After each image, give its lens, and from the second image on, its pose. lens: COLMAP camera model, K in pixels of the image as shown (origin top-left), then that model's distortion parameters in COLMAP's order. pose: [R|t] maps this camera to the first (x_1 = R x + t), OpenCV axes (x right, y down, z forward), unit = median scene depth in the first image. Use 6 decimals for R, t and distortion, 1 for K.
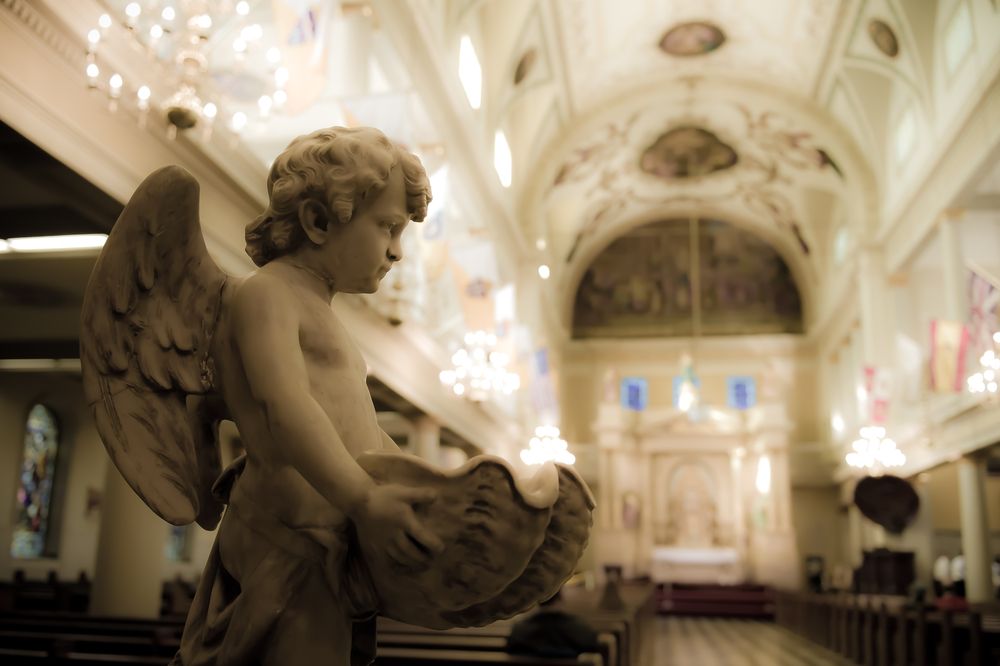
lens RADIAL K [[914.5, 0, 500.0], [0, 914.5, 333.0], [0, 0, 1]] dist [-0.004356, -0.001855]
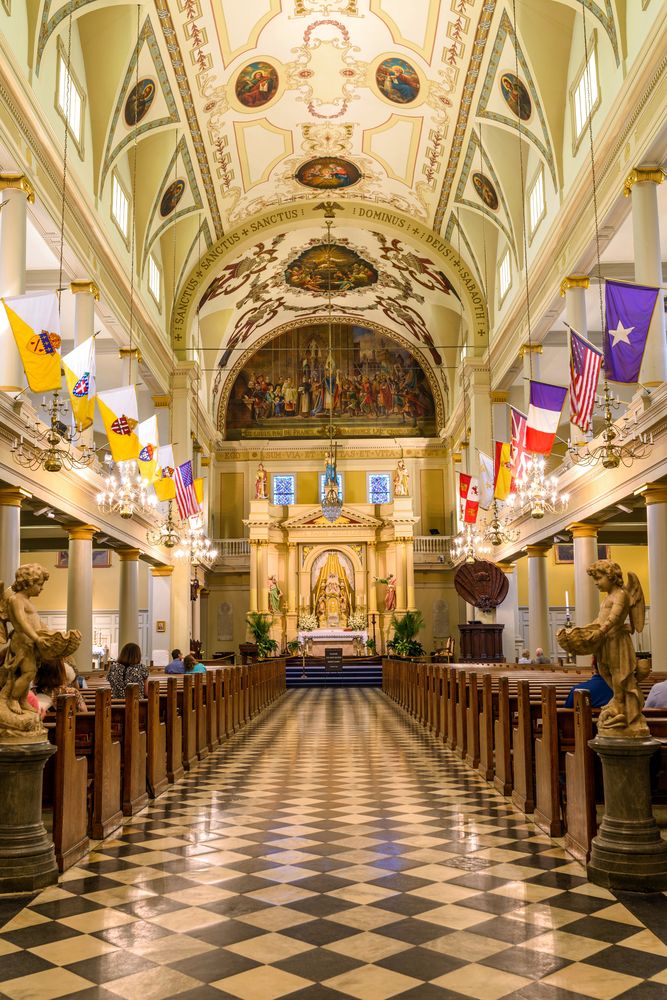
lens RADIAL K [[914.5, 0, 333.5], [0, 914.5, 500.0], [0, 0, 1]] dist [-0.004356, -0.001855]
pose [[0.983997, -0.010711, 0.177862, 0.014297], [-0.005535, 0.995873, 0.090593, -0.025867], [-0.178098, -0.090128, 0.979876, -0.103917]]
